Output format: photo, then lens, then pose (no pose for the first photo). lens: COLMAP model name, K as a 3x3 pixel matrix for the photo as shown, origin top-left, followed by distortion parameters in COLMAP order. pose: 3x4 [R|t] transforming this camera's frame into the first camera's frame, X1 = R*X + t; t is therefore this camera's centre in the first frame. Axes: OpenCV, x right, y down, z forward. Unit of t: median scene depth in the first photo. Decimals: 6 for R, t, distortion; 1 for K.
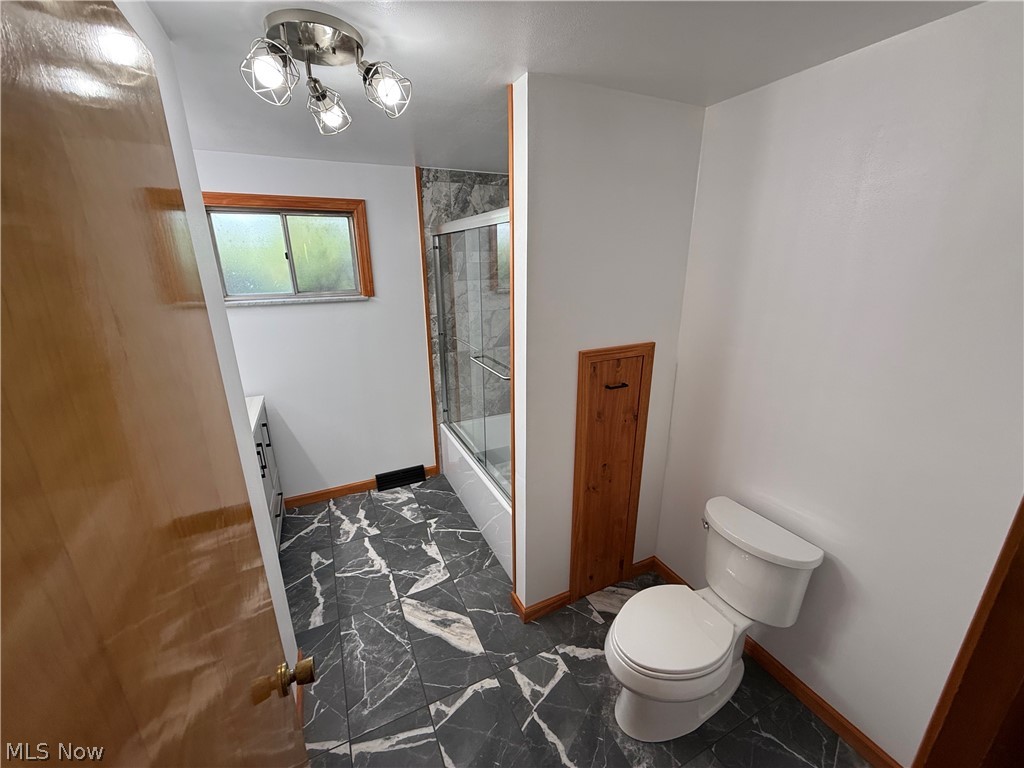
lens RADIAL K [[409.7, 0, 507.9], [0, 409.7, 384.5], [0, 0, 1]] dist [0.002523, -0.000461]
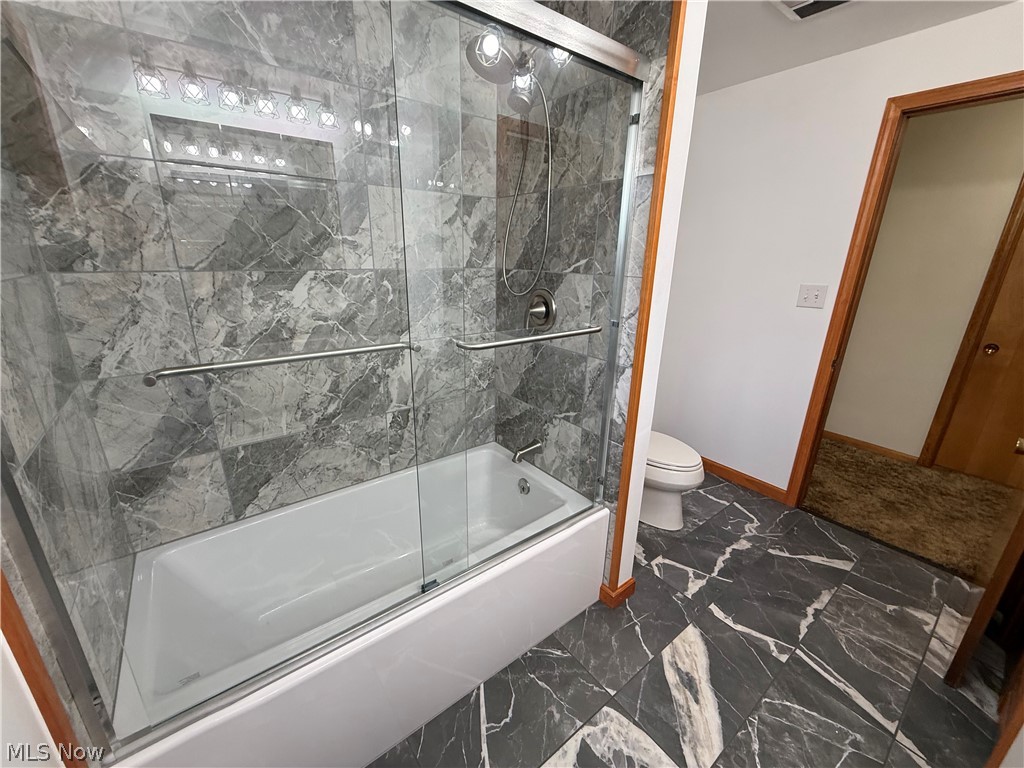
lens RADIAL K [[409.7, 0, 507.9], [0, 409.7, 384.5], [0, 0, 1]] dist [0.002523, -0.000461]
pose [[-0.210752, -0.295368, 0.931848, -0.610399], [0.276100, 0.896460, 0.346595, -0.204475], [-0.937738, 0.330329, -0.107379, 1.236985]]
